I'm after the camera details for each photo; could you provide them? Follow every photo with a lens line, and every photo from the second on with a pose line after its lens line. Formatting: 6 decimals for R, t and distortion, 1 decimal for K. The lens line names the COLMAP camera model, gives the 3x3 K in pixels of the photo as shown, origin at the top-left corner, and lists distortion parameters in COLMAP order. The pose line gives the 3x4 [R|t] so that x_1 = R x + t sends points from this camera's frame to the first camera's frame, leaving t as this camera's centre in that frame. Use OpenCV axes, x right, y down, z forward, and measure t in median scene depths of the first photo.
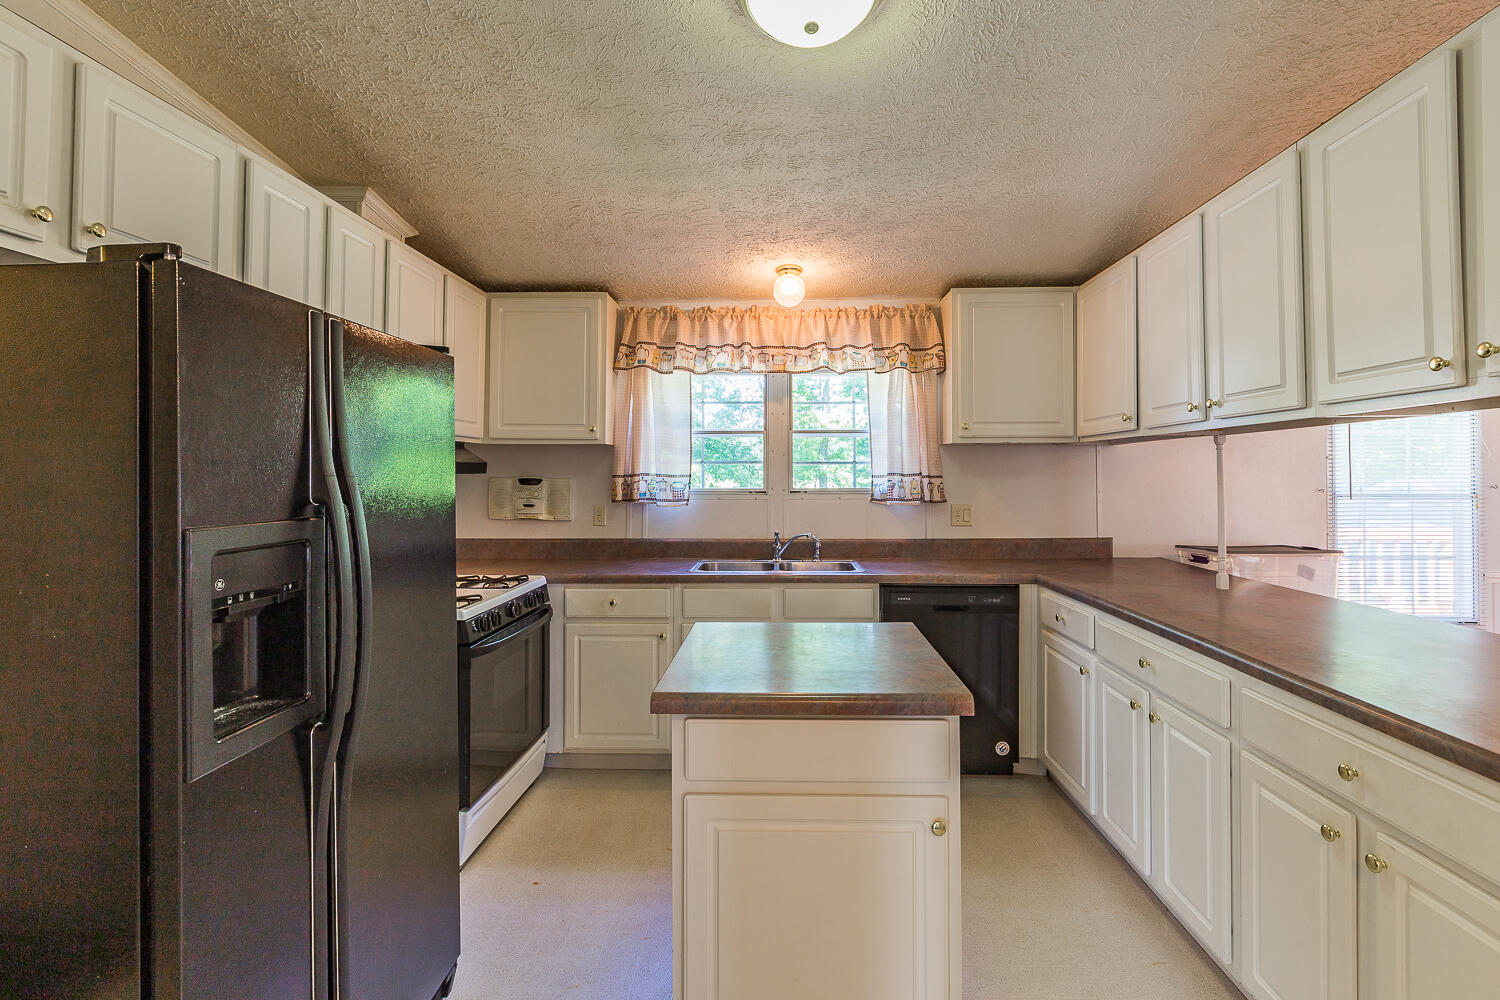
lens RADIAL K [[675.6, 0, 767.5], [0, 675.6, 462.6], [0, 0, 1]] dist [-0.000641, 0.000117]
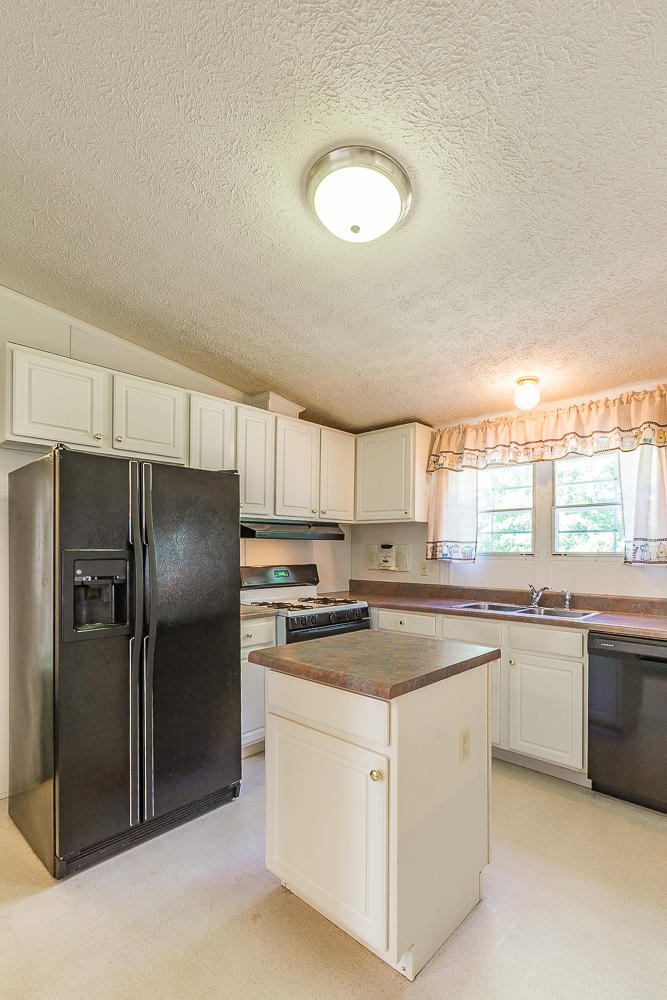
lens RADIAL K [[450.4, 0, 314.5], [0, 450.4, 549.2], [0, 0, 1]] dist [-0.000641, 0.000117]
pose [[0.757039, 0.007140, -0.653331, 0.254022], [0.004894, 0.999850, 0.016598, 0.017373], [0.653352, -0.015763, 0.756890, 0.070071]]
